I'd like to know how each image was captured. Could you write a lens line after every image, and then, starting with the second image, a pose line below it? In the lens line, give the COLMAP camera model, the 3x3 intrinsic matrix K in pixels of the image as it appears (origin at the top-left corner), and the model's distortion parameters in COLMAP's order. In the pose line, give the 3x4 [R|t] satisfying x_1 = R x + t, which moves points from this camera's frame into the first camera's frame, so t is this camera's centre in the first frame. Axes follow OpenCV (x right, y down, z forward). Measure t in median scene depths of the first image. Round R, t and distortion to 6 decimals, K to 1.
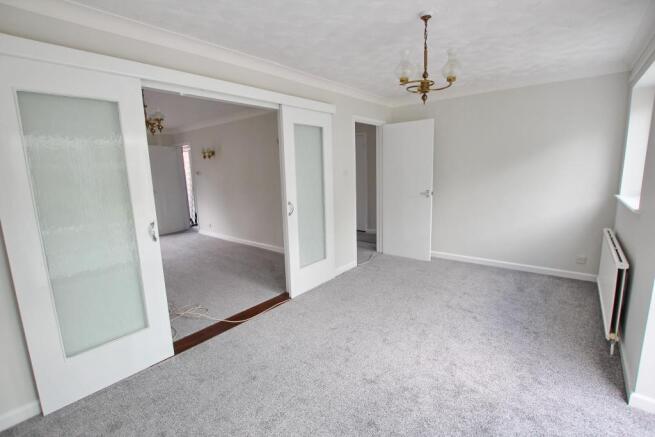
lens RADIAL K [[301.6, 0, 327.5], [0, 301.6, 218.5], [0, 0, 1]] dist [-0.040229, 0.006097]
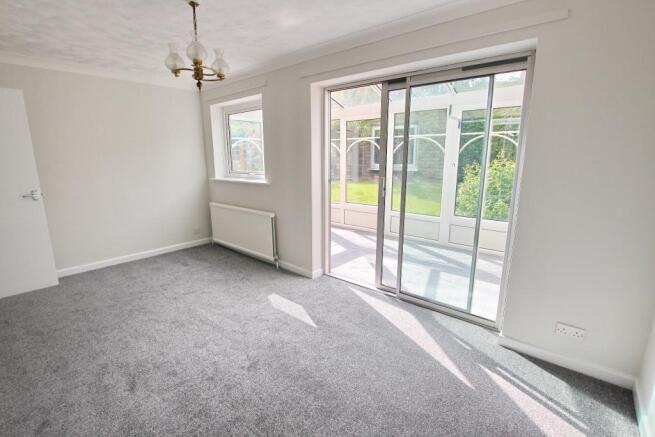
lens RADIAL K [[303.5, 0, 325.4], [0, 303.5, 221.5], [0, 0, 1]] dist [-0.023709, -0.000095]
pose [[0.031860, -0.184655, 0.982287, -0.551436], [0.167395, 0.969890, 0.176895, -0.049799], [-0.985375, 0.158794, 0.061811, 0.438325]]
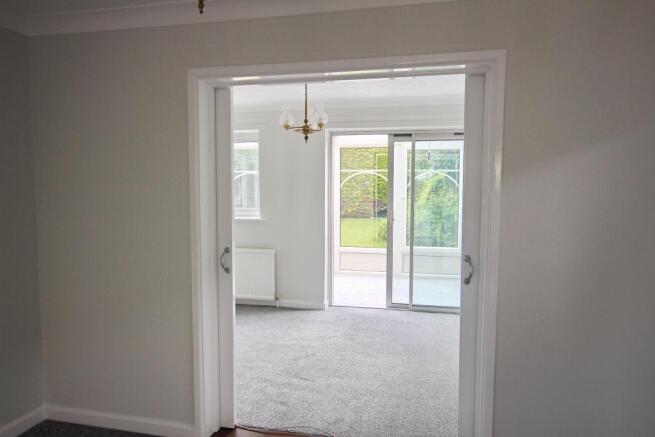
lens RADIAL K [[461.7, 0, 326.7], [0, 461.7, 227.8], [0, 0, 1]] dist [0.000079, -0.000098]
pose [[-0.432019, -0.055147, 0.900177, -1.108981], [0.158200, 0.978019, 0.135840, -0.210727], [-0.887881, 0.201094, -0.413798, 1.340941]]
